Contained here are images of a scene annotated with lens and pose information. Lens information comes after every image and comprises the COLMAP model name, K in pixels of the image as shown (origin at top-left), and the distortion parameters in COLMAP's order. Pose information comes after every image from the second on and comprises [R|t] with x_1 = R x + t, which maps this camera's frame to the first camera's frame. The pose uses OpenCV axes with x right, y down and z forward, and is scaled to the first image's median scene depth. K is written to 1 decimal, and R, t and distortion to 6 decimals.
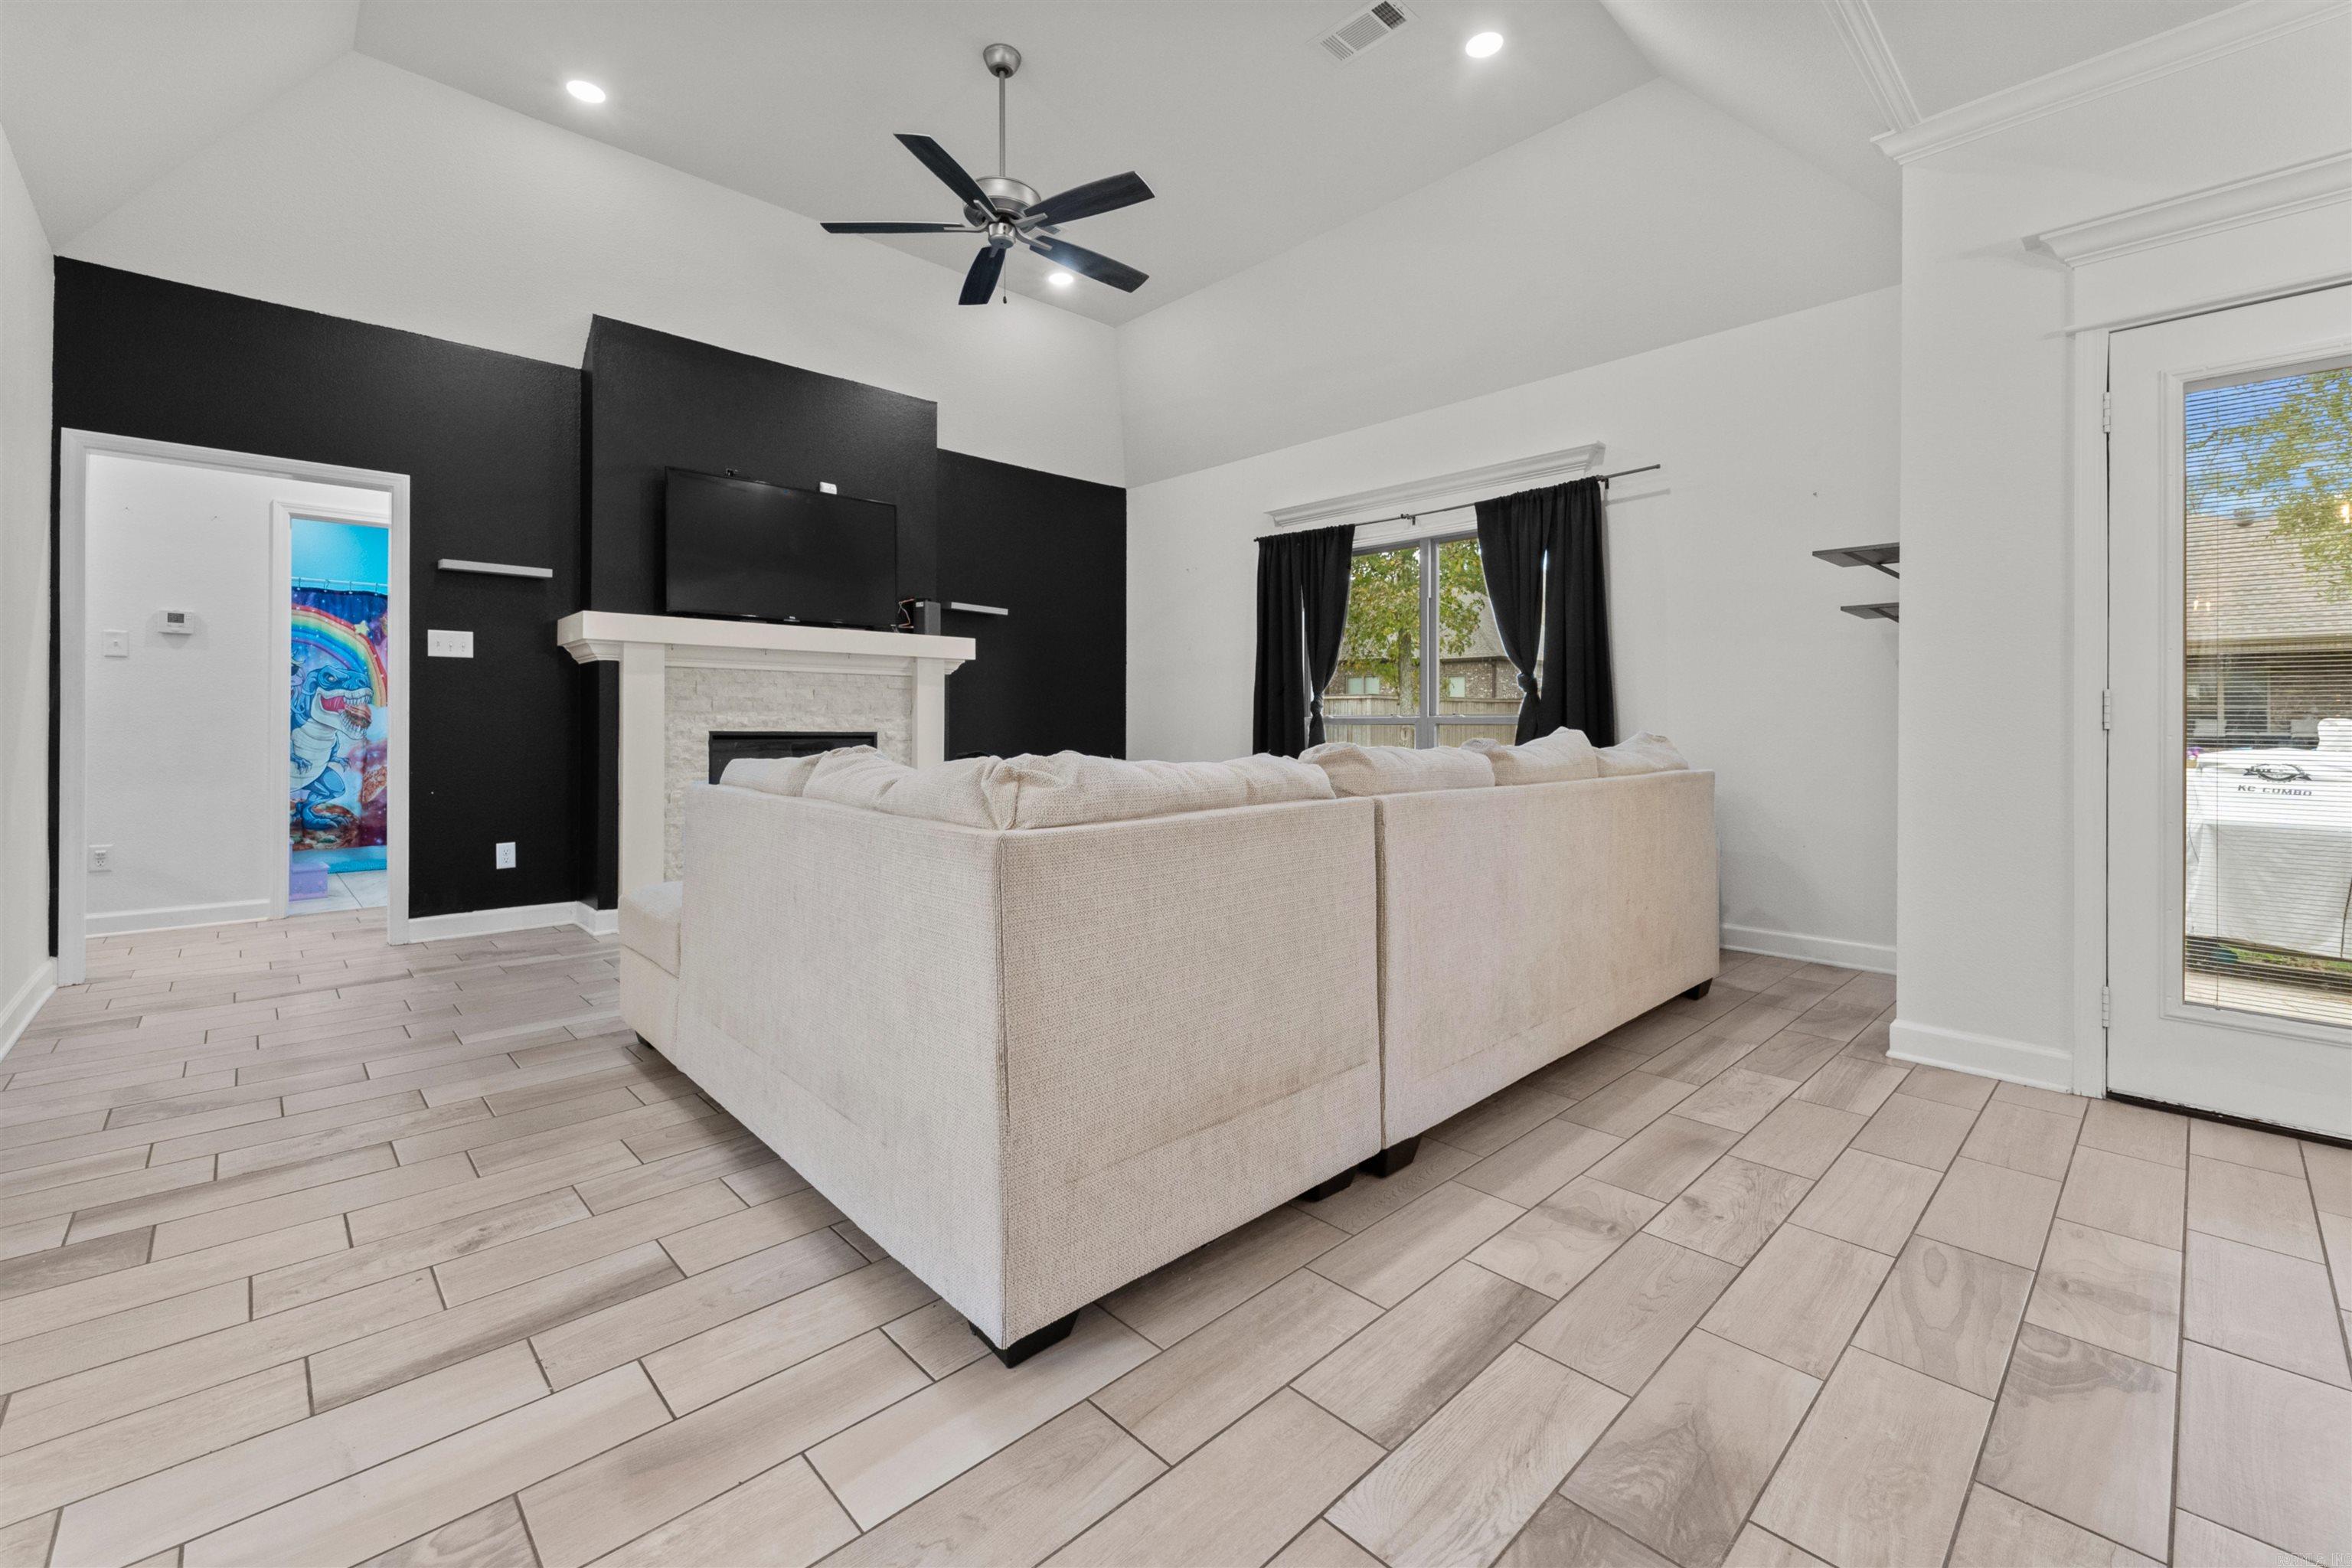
lens RADIAL K [[978.7, 0, 1167.1], [0, 978.7, 722.9], [0, 0, 1]] dist [0.001536, -0.000731]
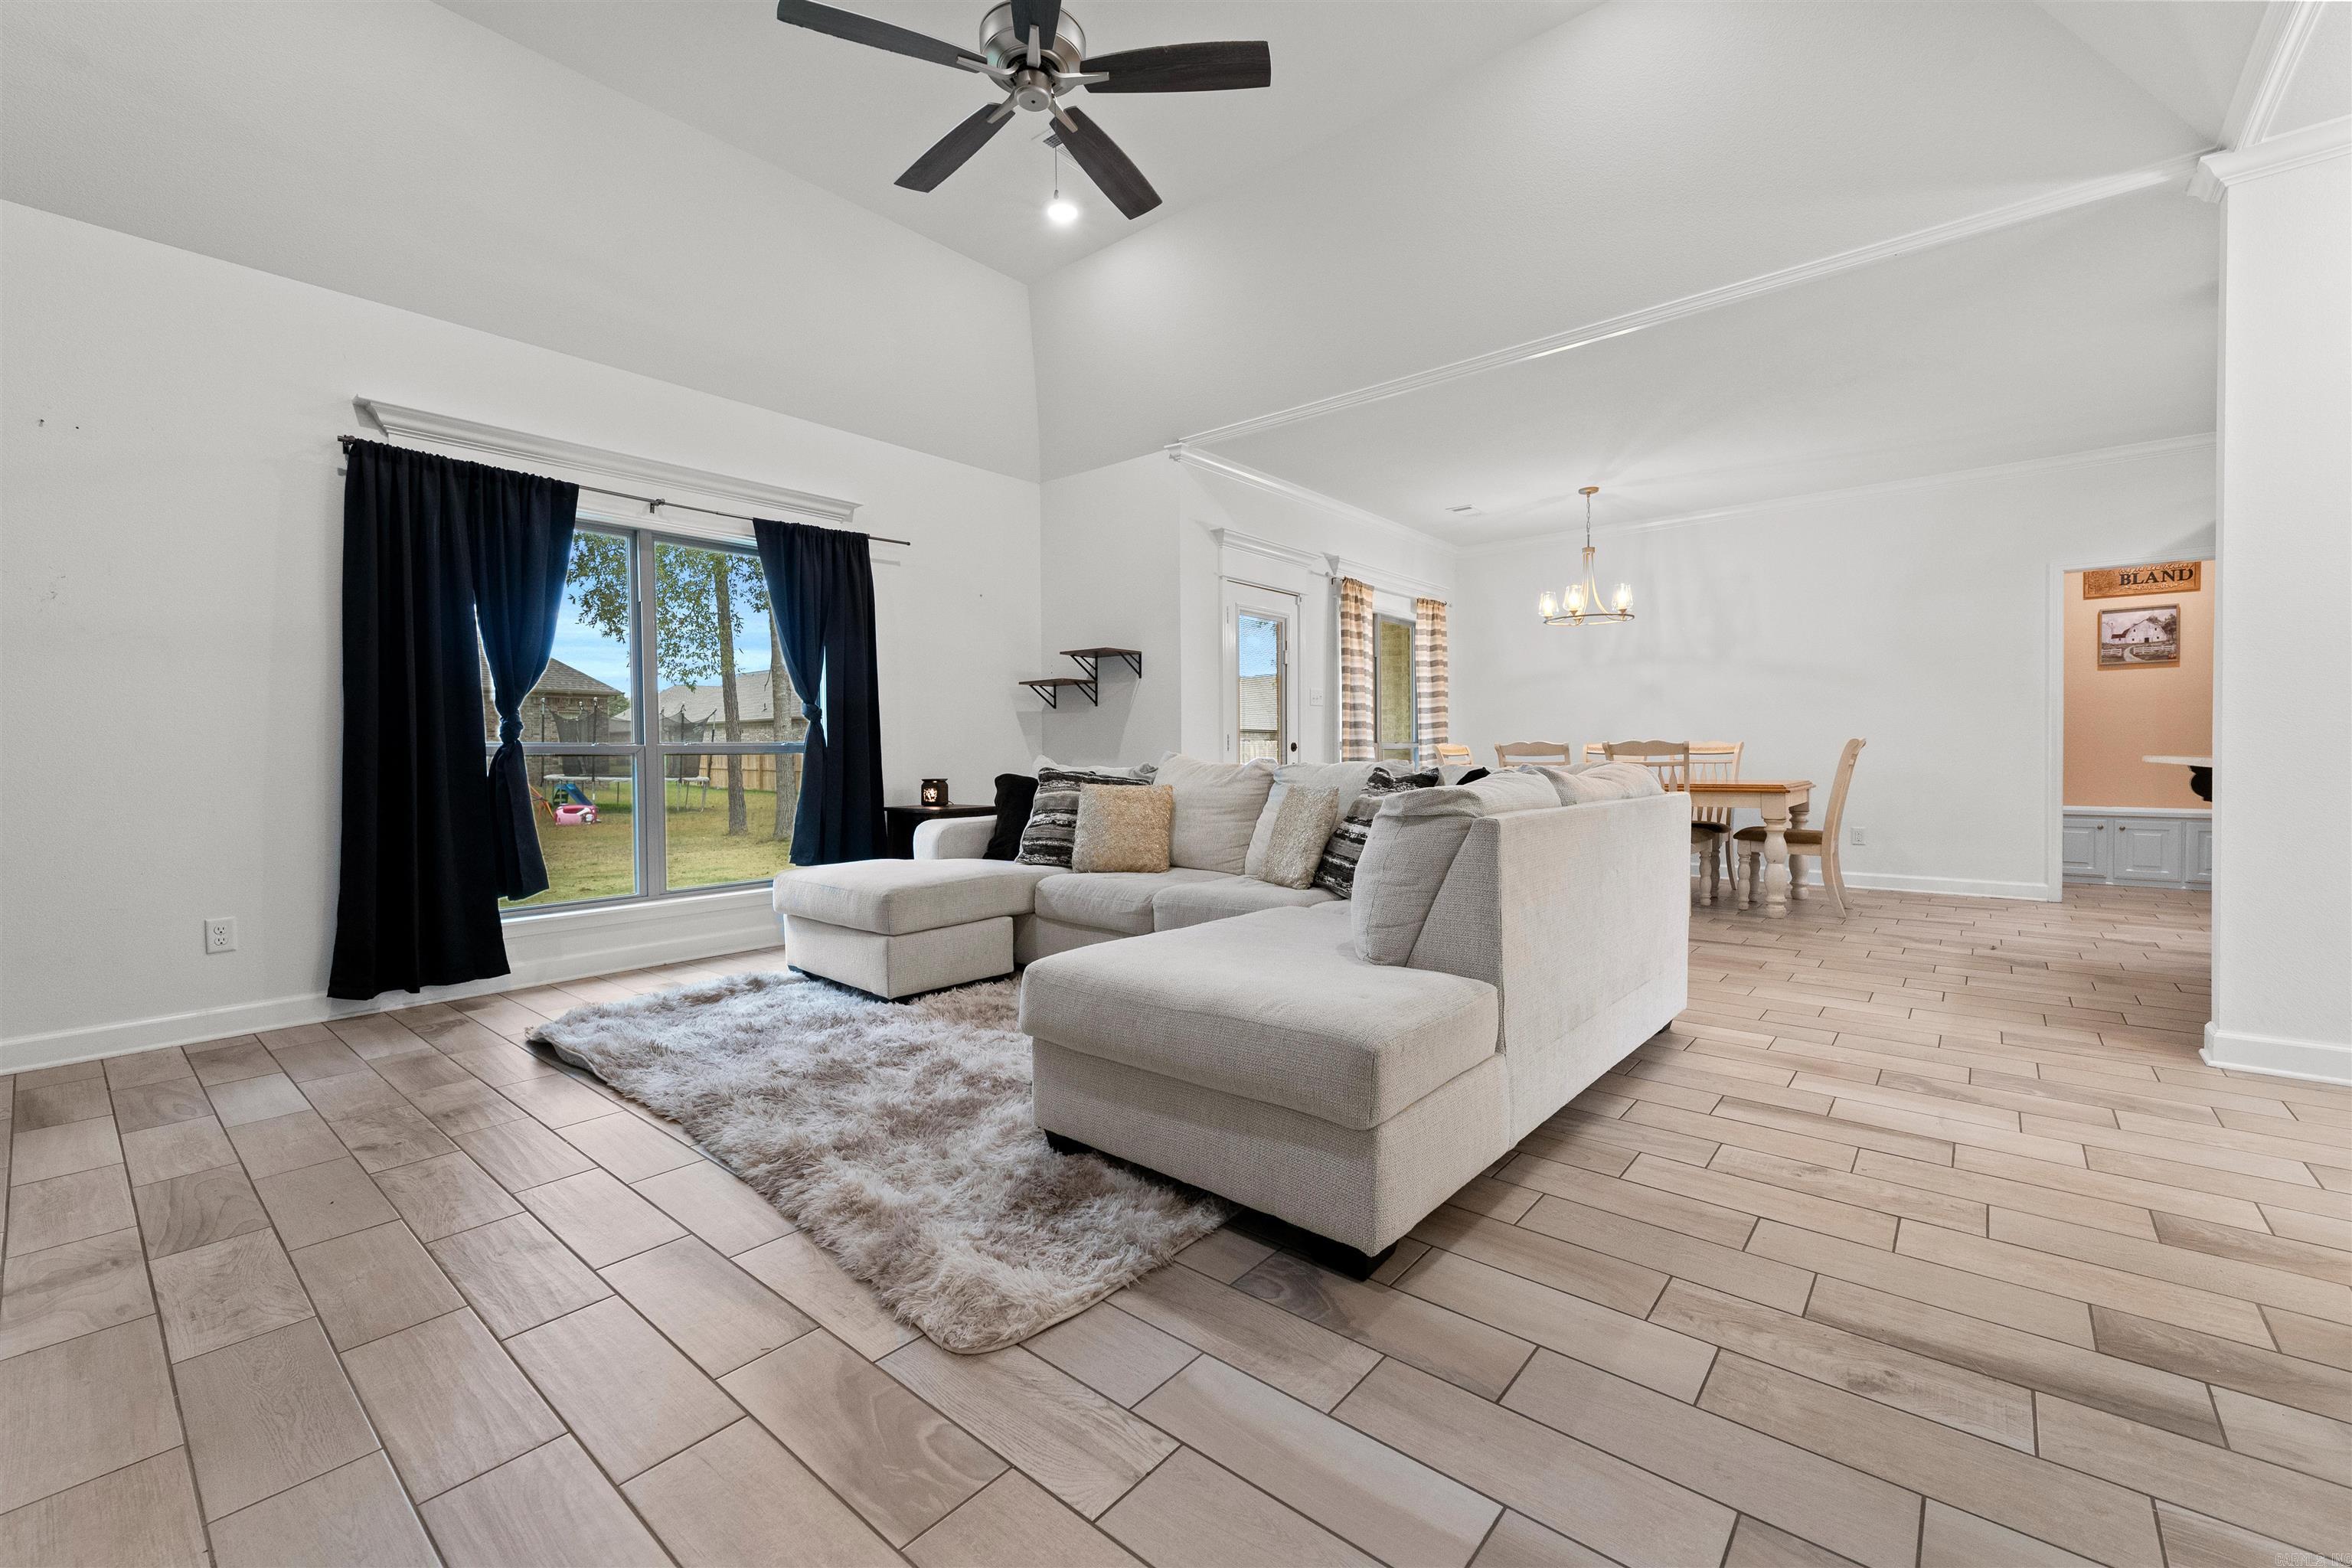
lens RADIAL K [[961.6, 0, 1168.5], [0, 961.6, 764.6], [0, 0, 1]] dist [0.003137, -0.000525]
pose [[-0.110110, -0.017097, 0.993772, -0.629212], [0.005597, 0.999826, 0.017821, -0.000788], [-0.993904, 0.007524, -0.109995, 0.671472]]
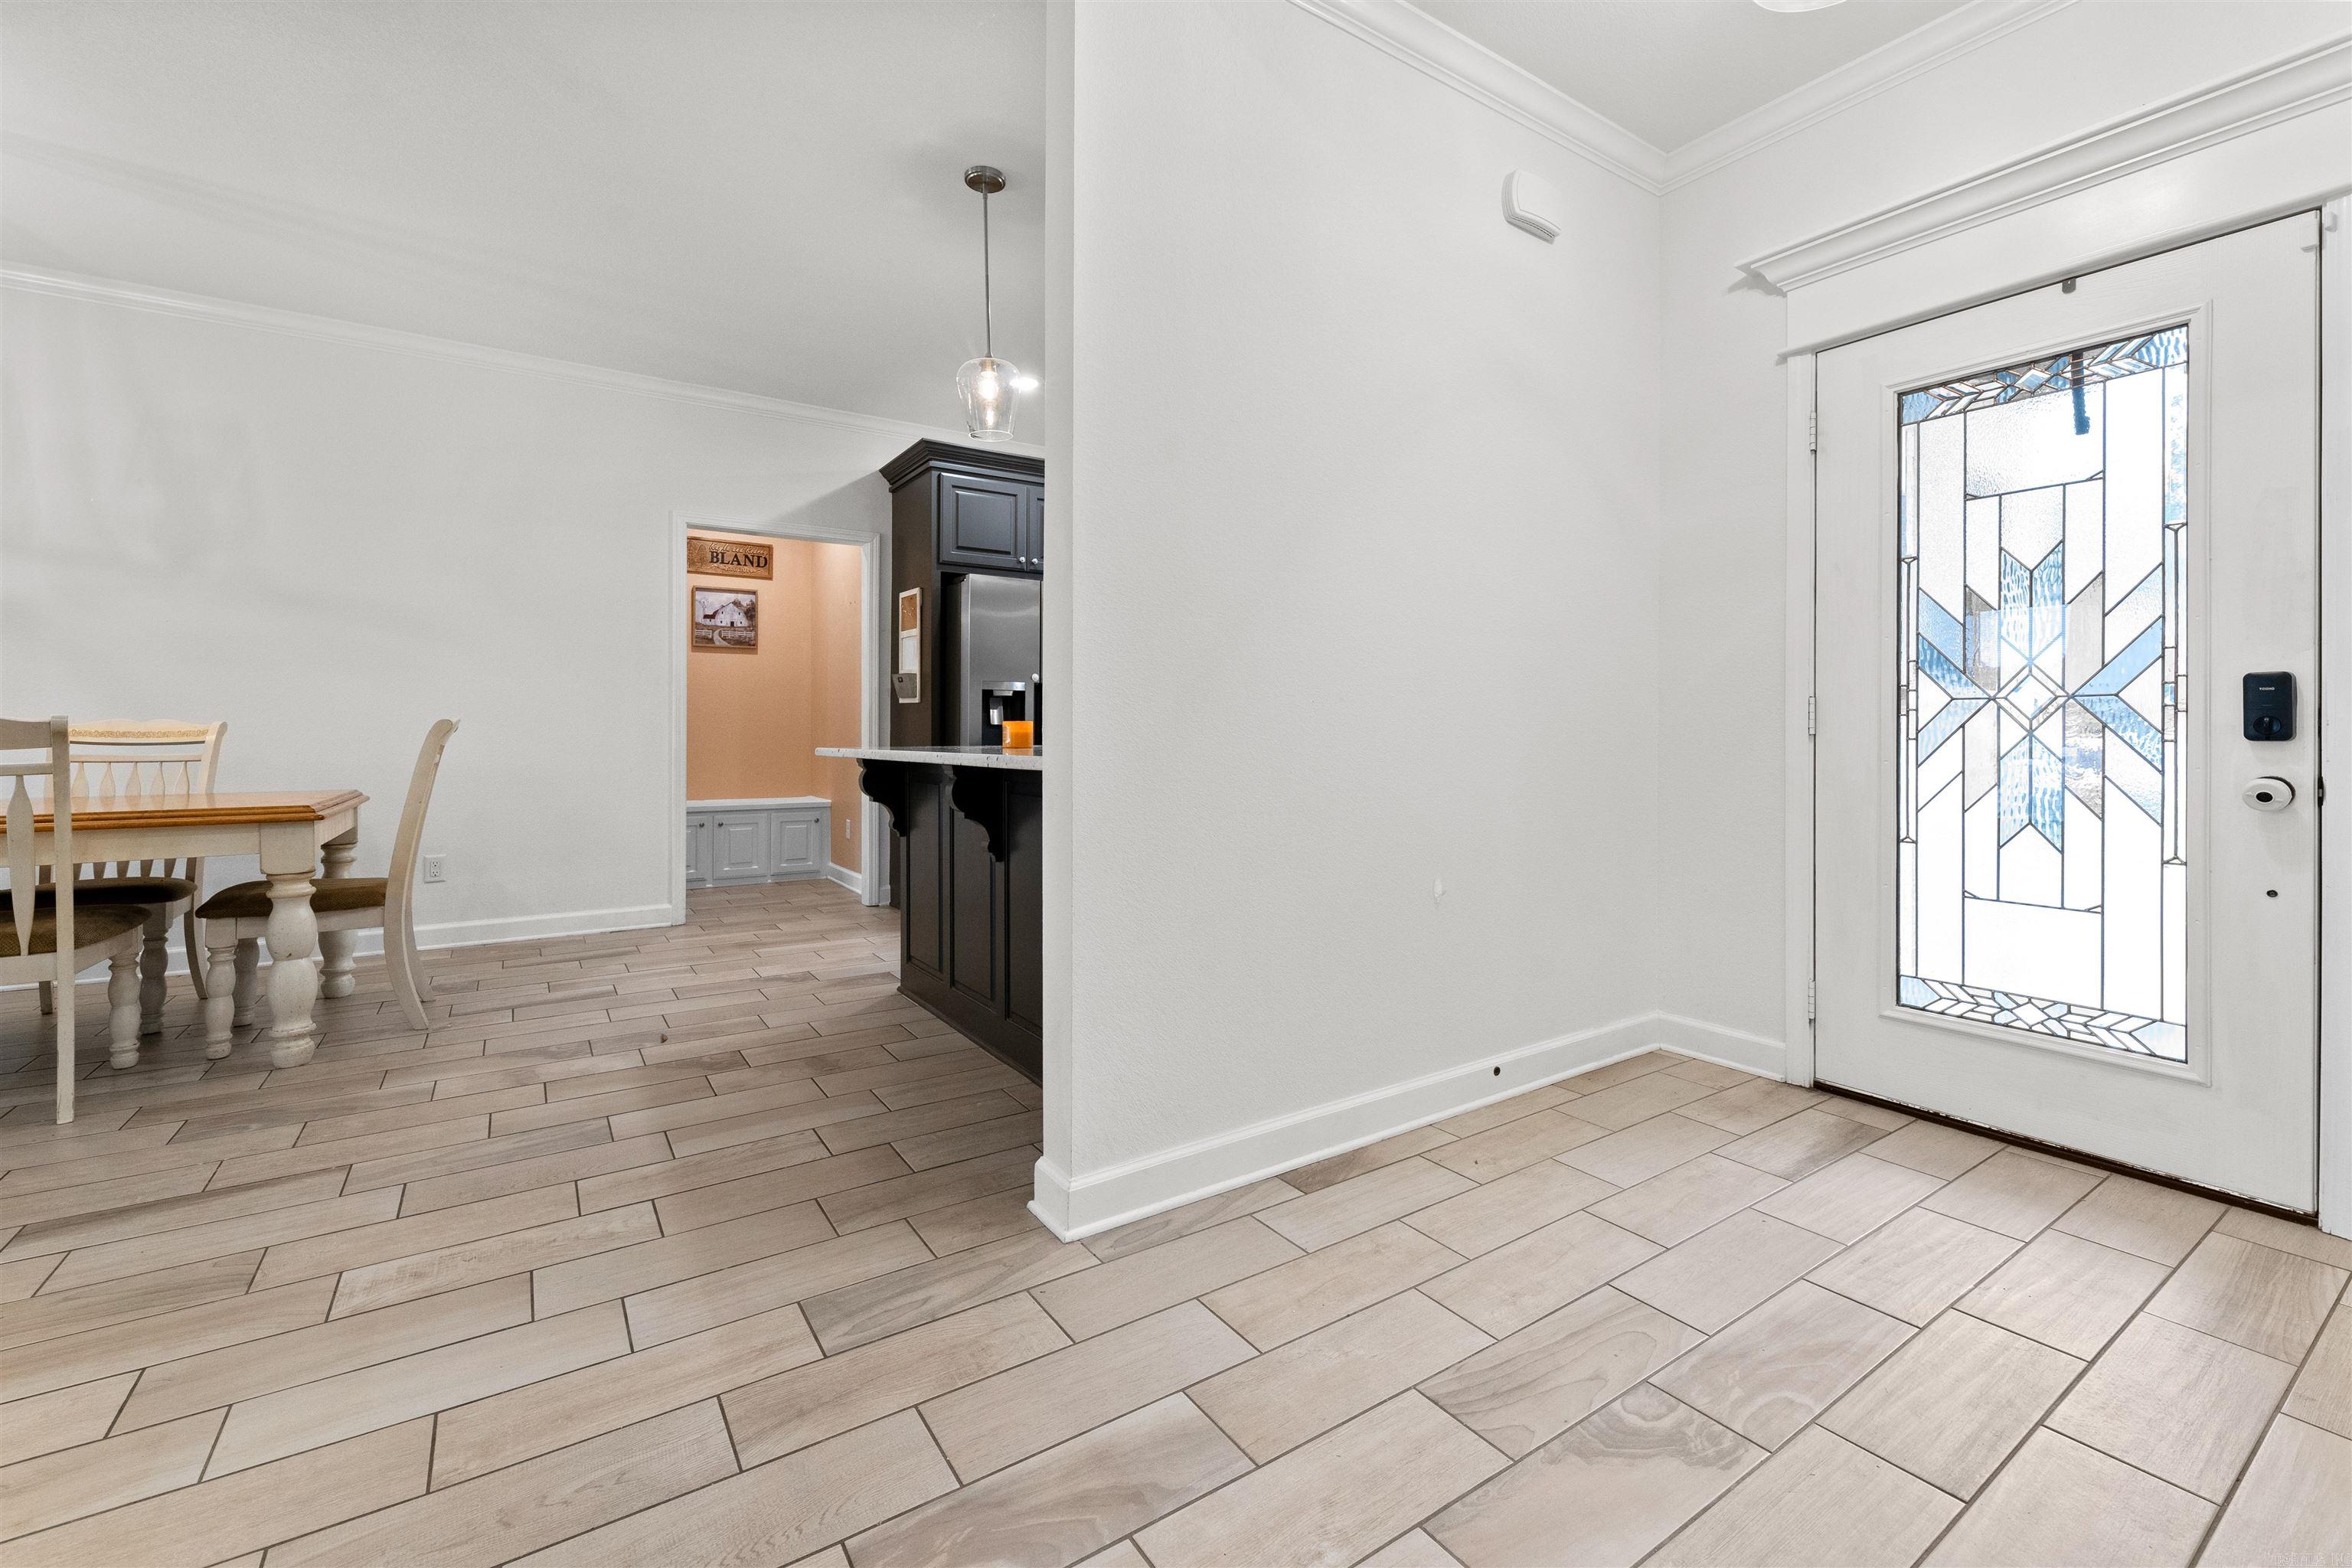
lens RADIAL K [[978.7, 0, 1167.1], [0, 978.7, 722.9], [0, 0, 1]] dist [0.001536, -0.000731]
pose [[-0.986031, -0.003014, 0.166536, -0.247930], [-0.004921, 0.999927, -0.011039, 0.000723], [-0.166491, -0.011704, -0.985974, 0.370066]]
